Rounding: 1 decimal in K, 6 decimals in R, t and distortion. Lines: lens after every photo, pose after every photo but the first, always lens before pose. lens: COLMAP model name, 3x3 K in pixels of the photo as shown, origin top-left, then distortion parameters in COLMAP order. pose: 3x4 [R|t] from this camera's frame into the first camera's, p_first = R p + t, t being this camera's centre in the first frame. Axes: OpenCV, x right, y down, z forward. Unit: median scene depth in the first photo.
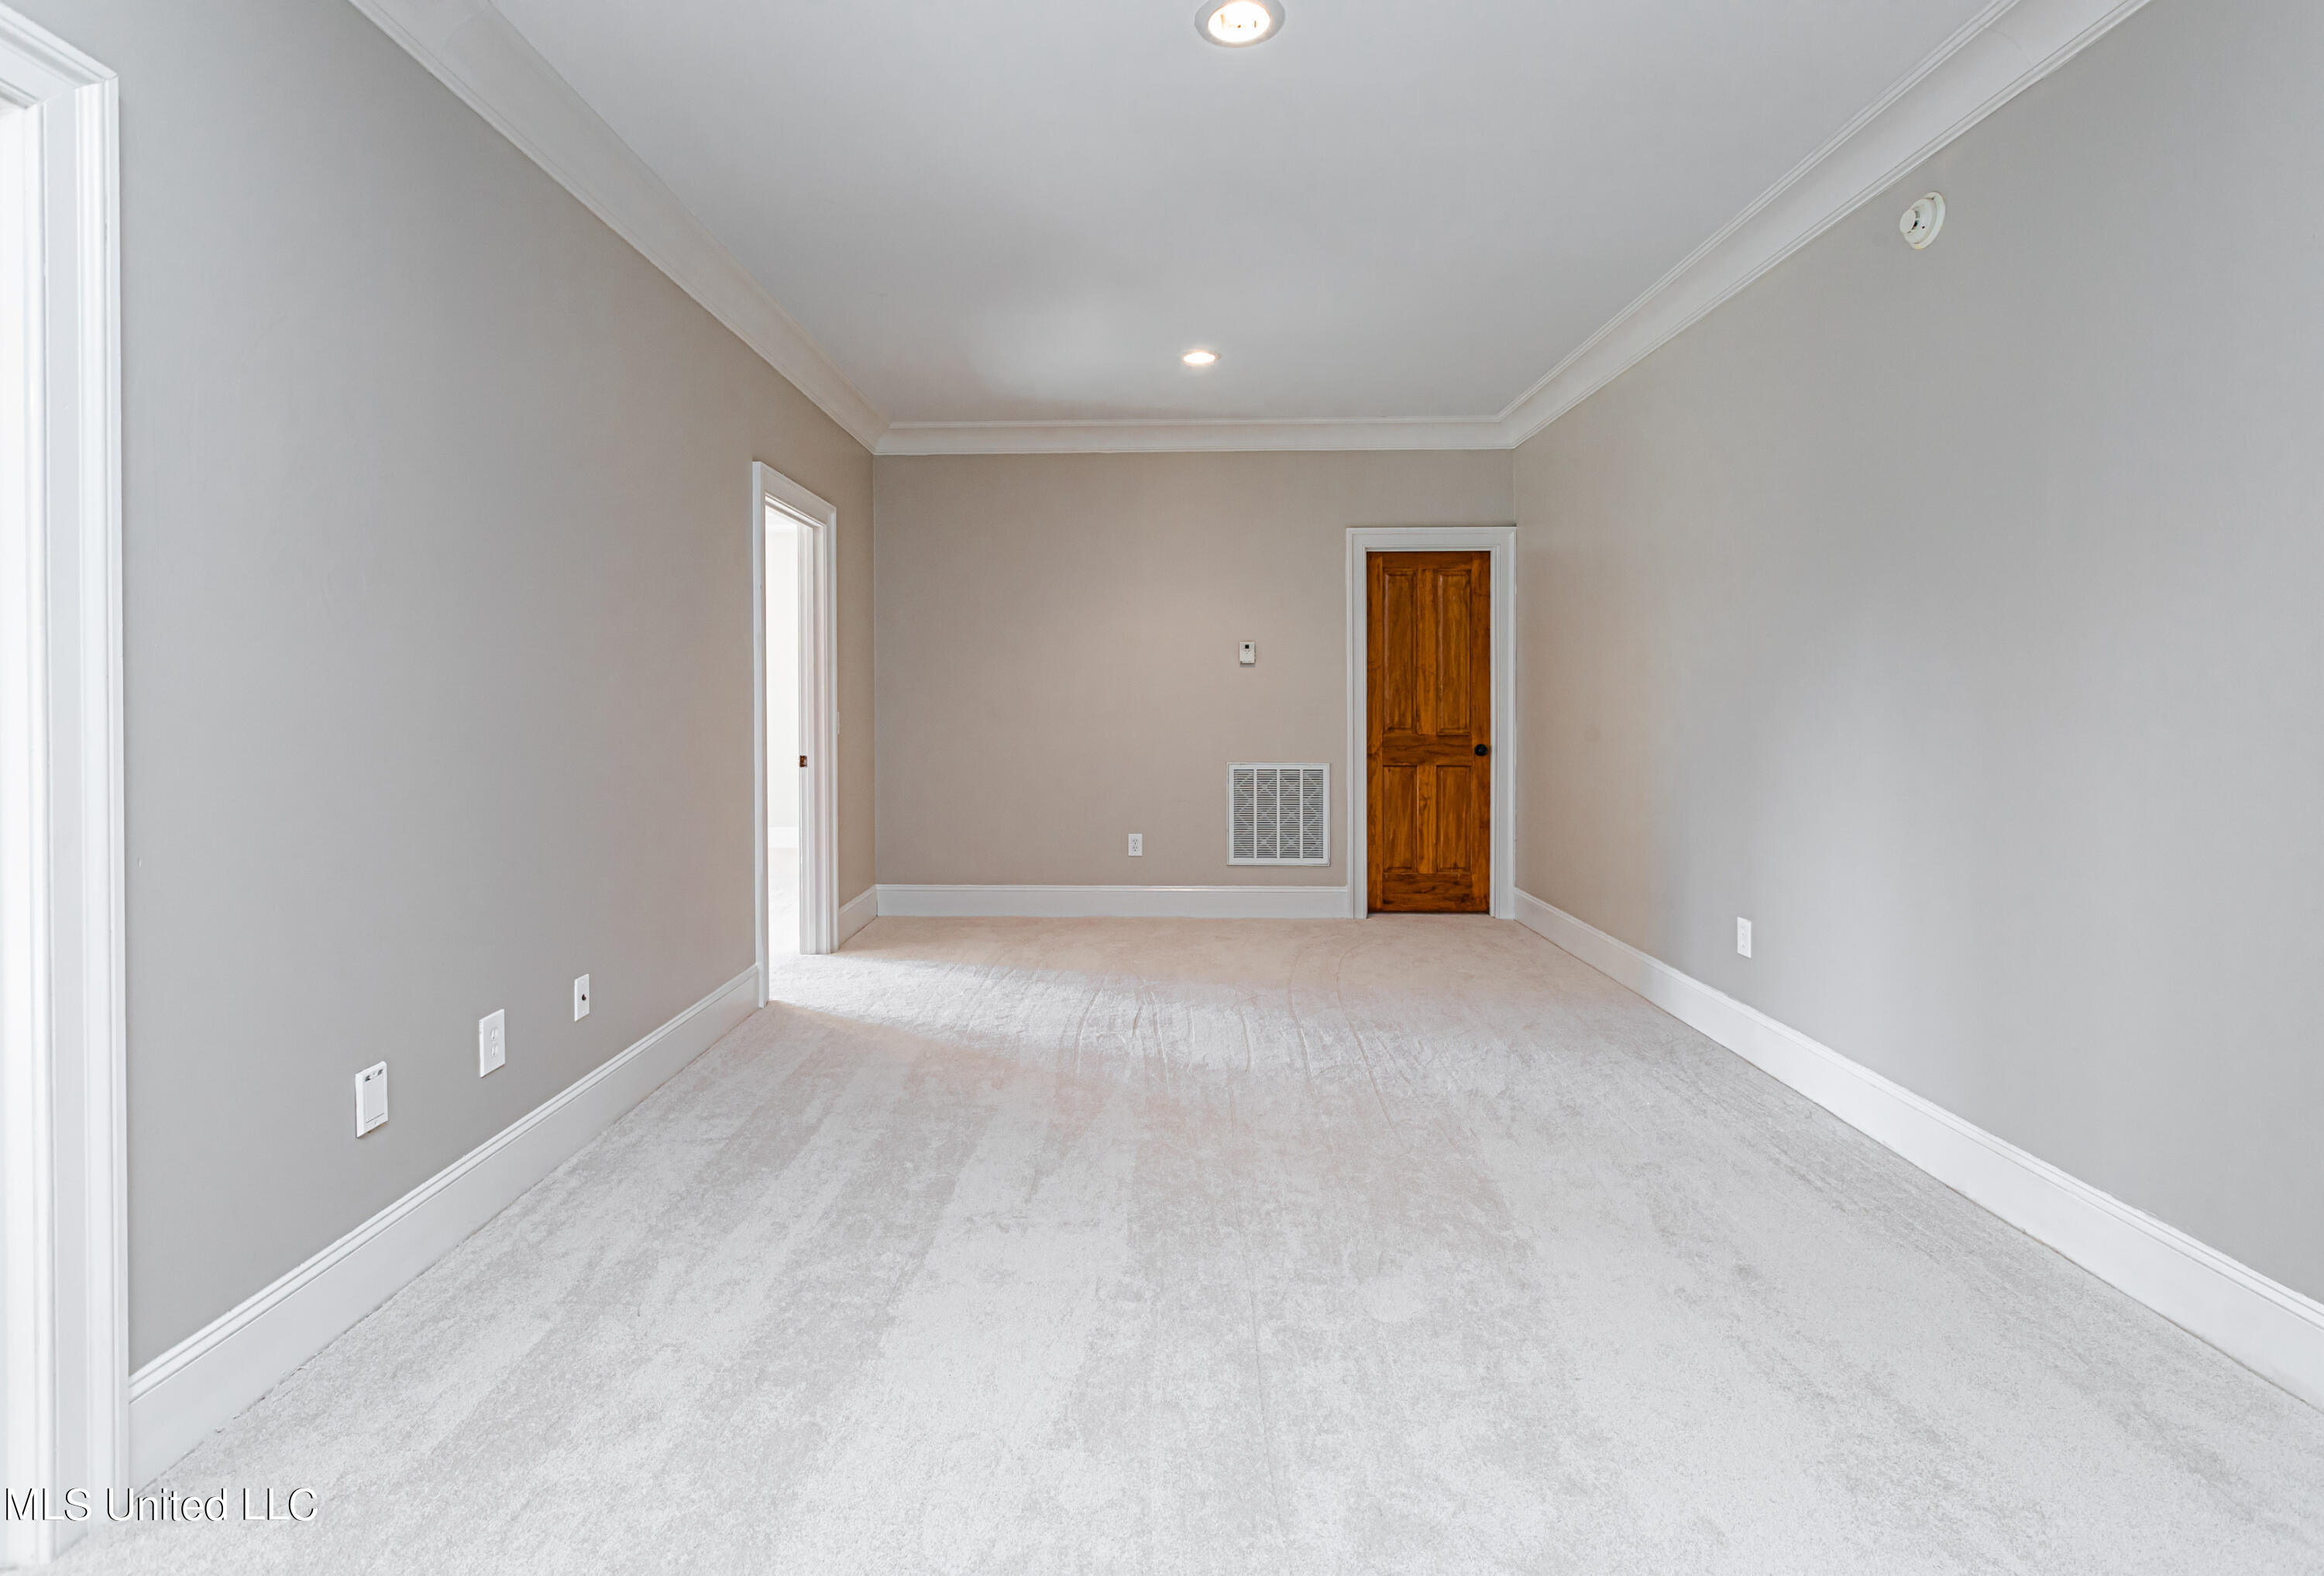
lens RADIAL K [[1087.5, 0, 1103.7], [0, 1087.5, 717.3], [0, 0, 1]] dist [0.000427, -0.000177]
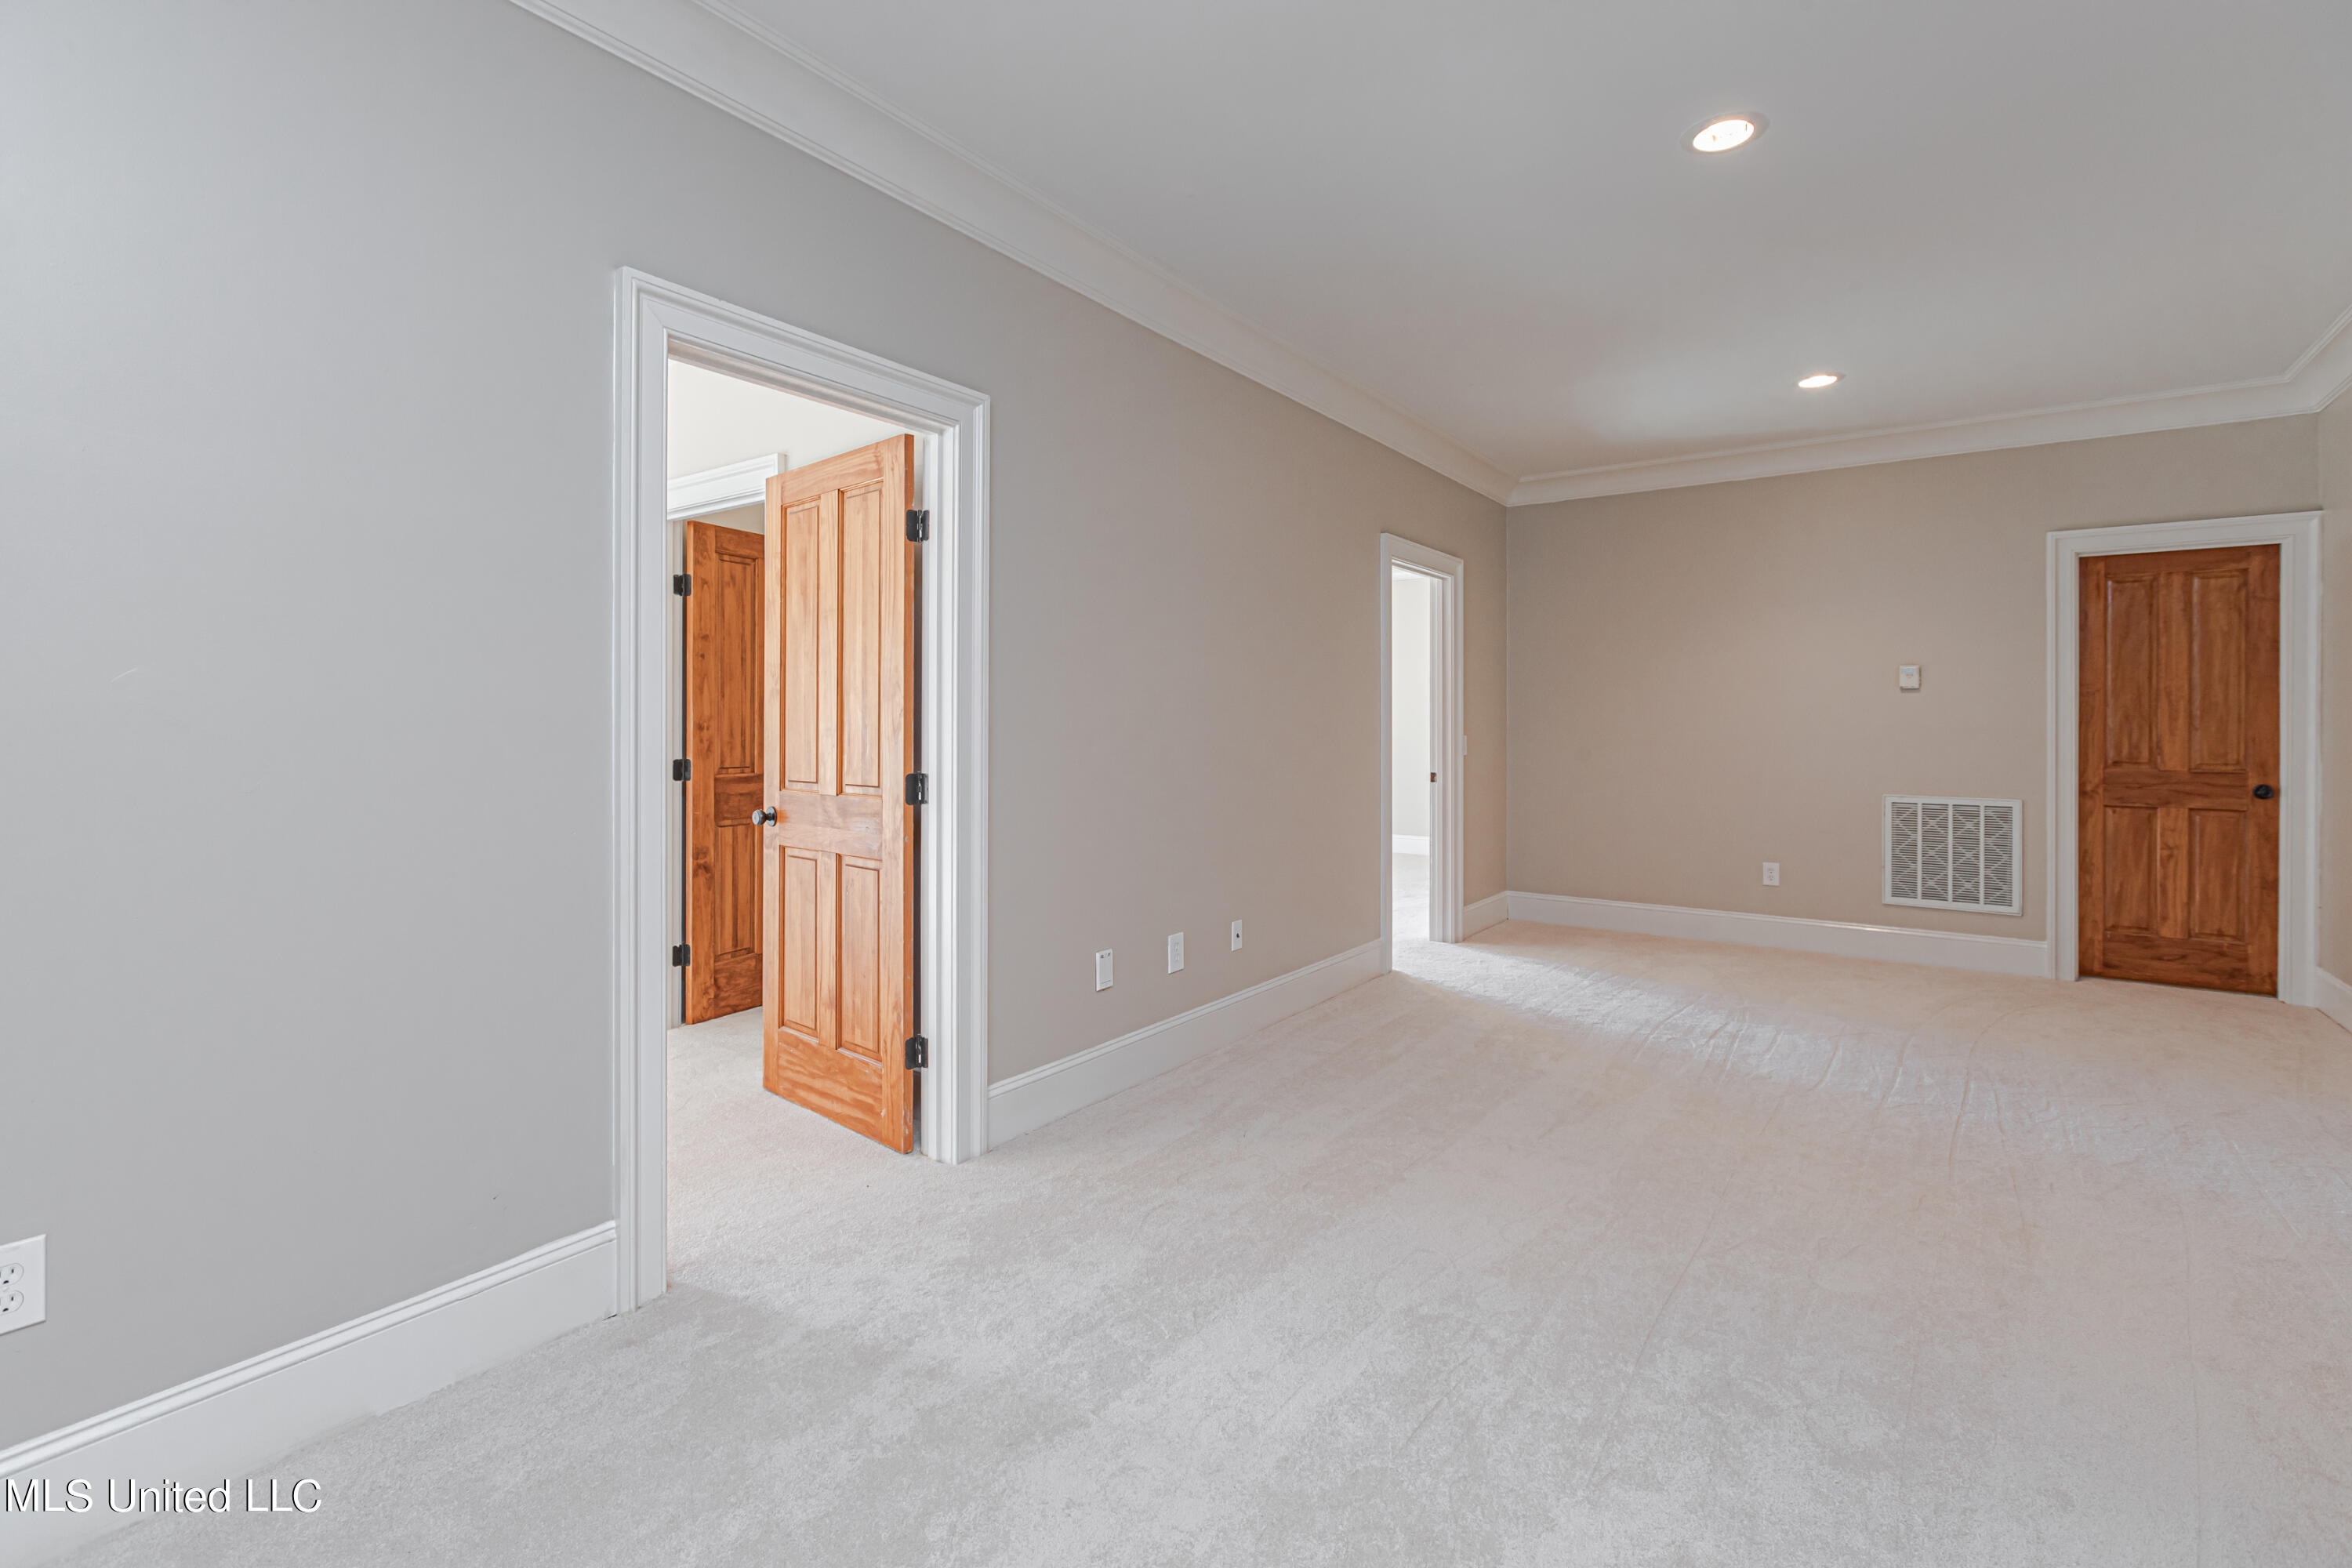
lens RADIAL K [[1029.5, 0, 1171.3], [0, 1029.5, 763.7], [0, 0, 1]] dist [0.005928, 0.000493]
pose [[0.836012, 0.025685, -0.548110, 0.090534], [-0.013347, 0.999560, 0.026482, -0.000284], [0.548550, -0.014824, 0.835987, -0.083856]]
